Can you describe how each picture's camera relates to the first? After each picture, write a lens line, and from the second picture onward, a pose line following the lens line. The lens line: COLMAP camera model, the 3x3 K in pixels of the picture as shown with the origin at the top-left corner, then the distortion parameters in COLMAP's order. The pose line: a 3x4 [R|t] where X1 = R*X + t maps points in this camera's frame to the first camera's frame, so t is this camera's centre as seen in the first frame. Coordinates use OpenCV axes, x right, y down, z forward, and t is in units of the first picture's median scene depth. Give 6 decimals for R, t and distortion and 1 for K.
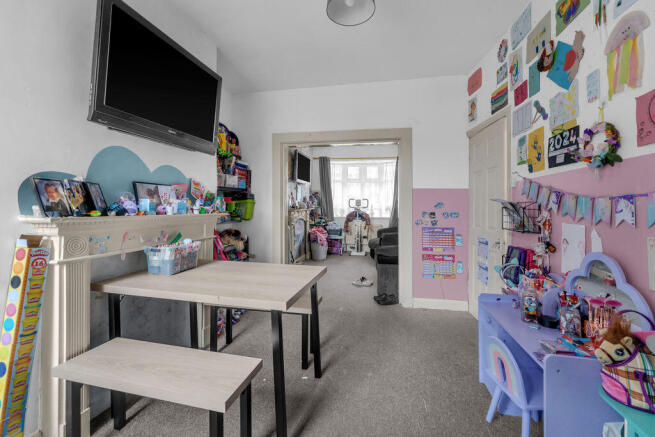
lens RADIAL K [[285.7, 0, 327.5], [0, 285.7, 205.9], [0, 0, 1]] dist [-0.000363, -0.000196]
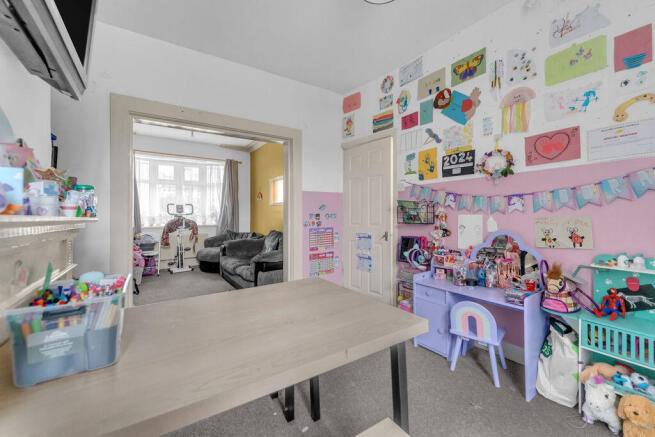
lens RADIAL K [[270.1, 0, 330.8], [0, 270.1, 212.2], [0, 0, 1]] dist [0.000493, 0.000001]
pose [[0.679040, -0.010760, 0.734022, -0.402027], [0.019420, 0.999806, -0.003309, 0.023919], [-0.733844, 0.016502, 0.679117, 0.333916]]
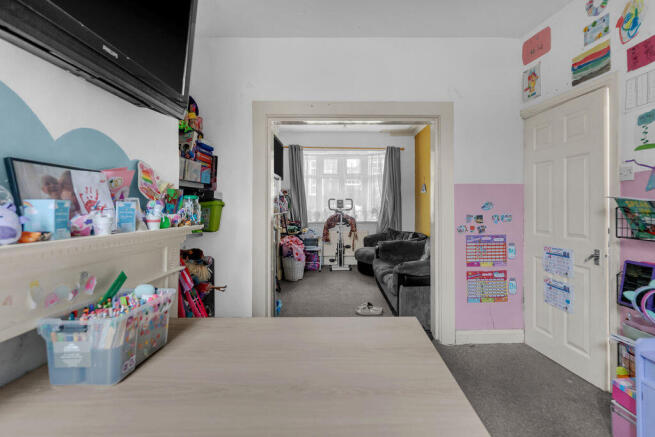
lens RADIAL K [[320.1, 0, 341.0], [0, 320.1, 201.9], [0, 0, 1]] dist [-0.000976, -0.000377]
pose [[0.973741, -0.009204, 0.227471, -0.216838], [0.012984, 0.999801, -0.015123, -0.006322], [-0.227287, 0.017680, 0.973667, 0.305905]]
